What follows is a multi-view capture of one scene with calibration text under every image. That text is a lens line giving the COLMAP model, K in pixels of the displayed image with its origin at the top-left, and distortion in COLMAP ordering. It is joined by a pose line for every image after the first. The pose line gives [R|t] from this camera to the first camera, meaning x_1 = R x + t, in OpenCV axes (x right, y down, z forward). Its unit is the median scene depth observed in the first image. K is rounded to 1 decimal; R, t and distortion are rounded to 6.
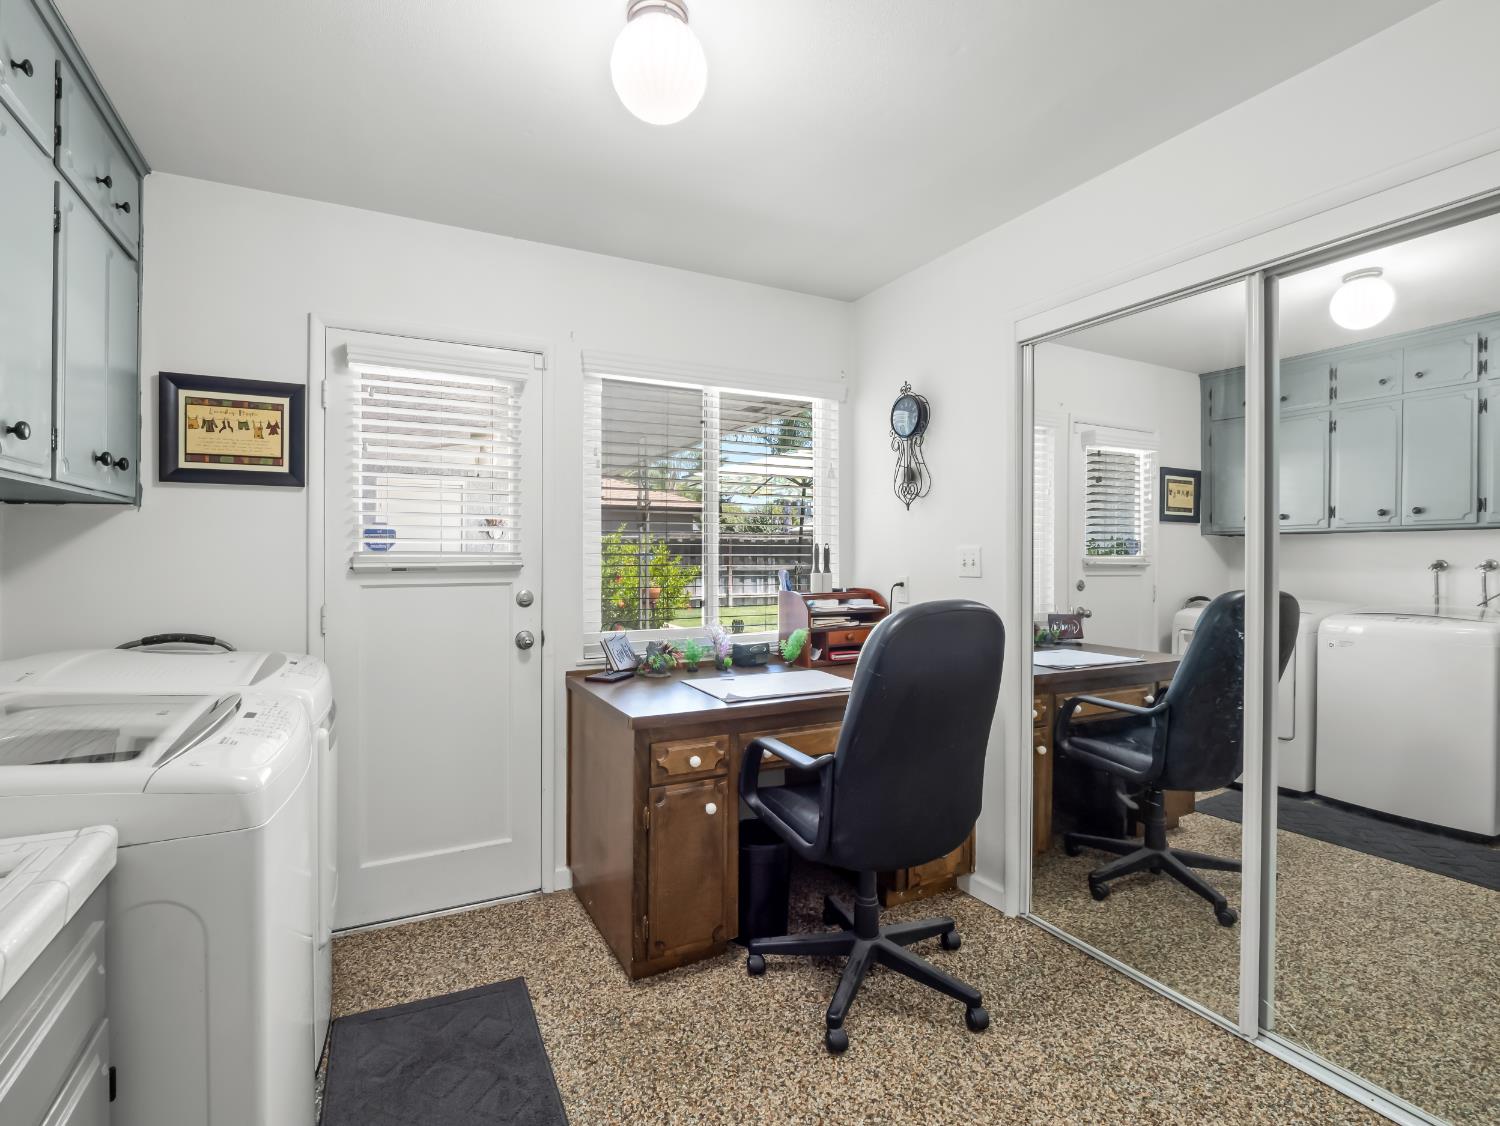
lens RADIAL K [[731.5, 0, 751.0], [0, 731.5, 539.1], [0, 0, 1]] dist [-0.017586, -0.000041]
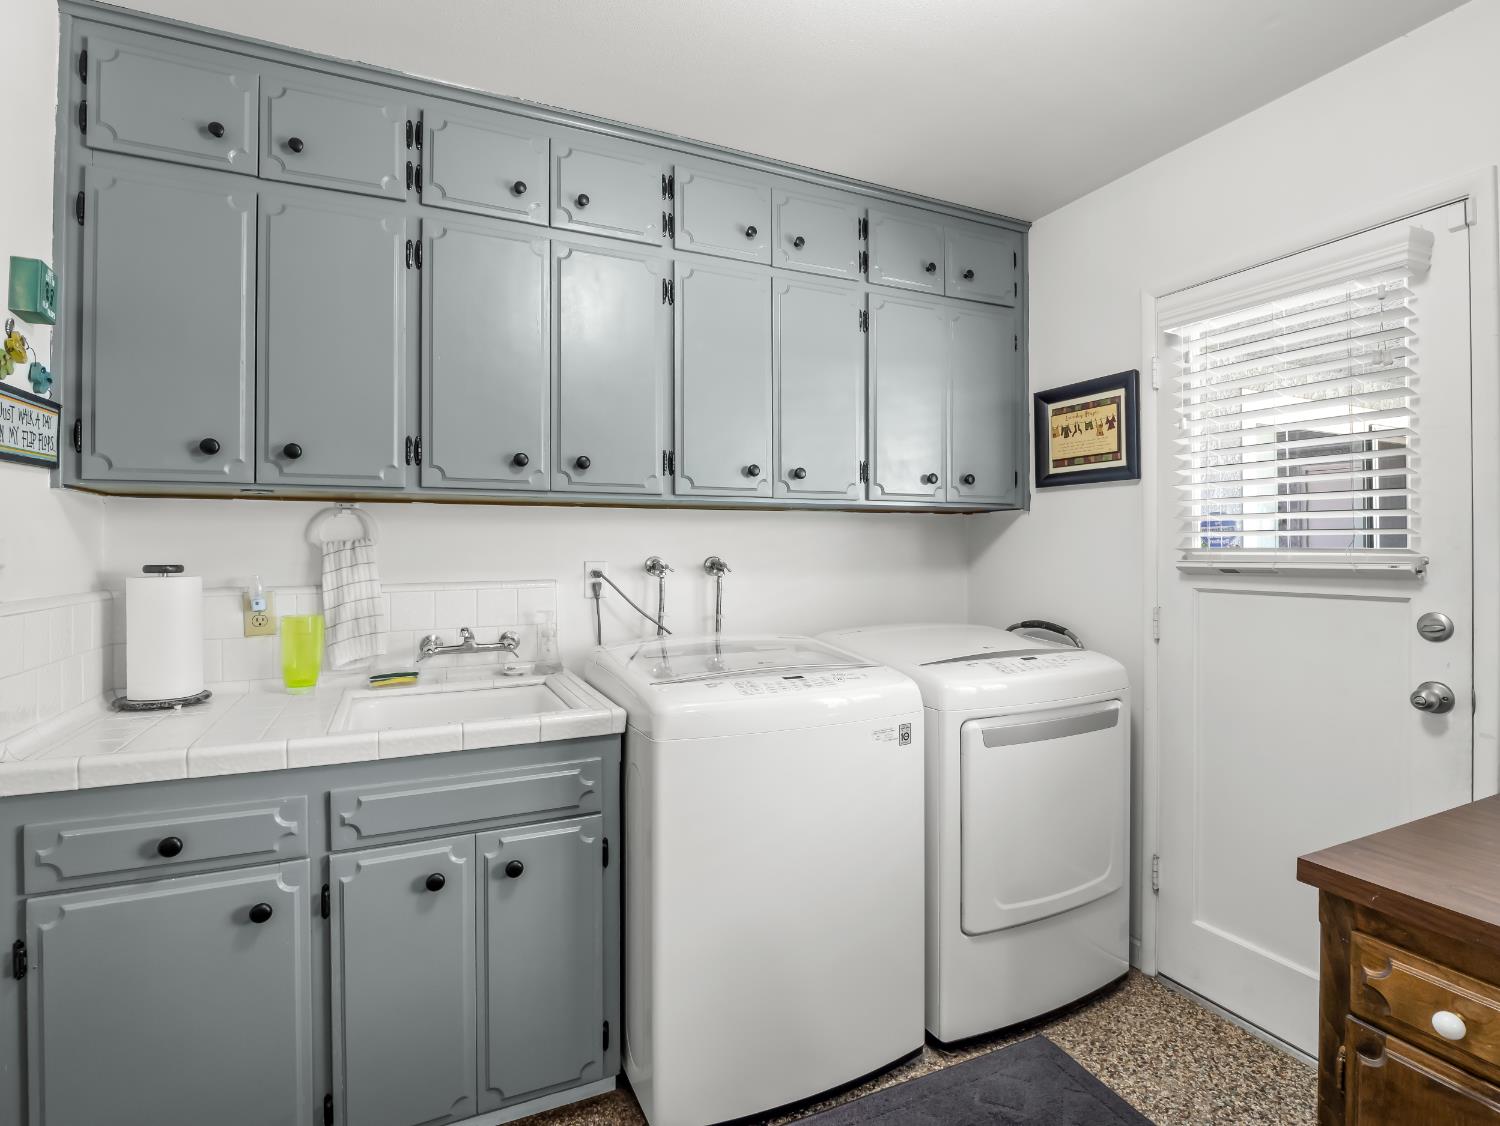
lens RADIAL K [[731.5, 0, 751.0], [0, 731.5, 539.1], [0, 0, 1]] dist [-0.017586, -0.000041]
pose [[-0.037554, -0.012943, -0.999211, 0.341574], [0.019382, 0.999719, -0.013678, 0.008568], [0.999107, -0.019880, -0.037293, 0.549884]]
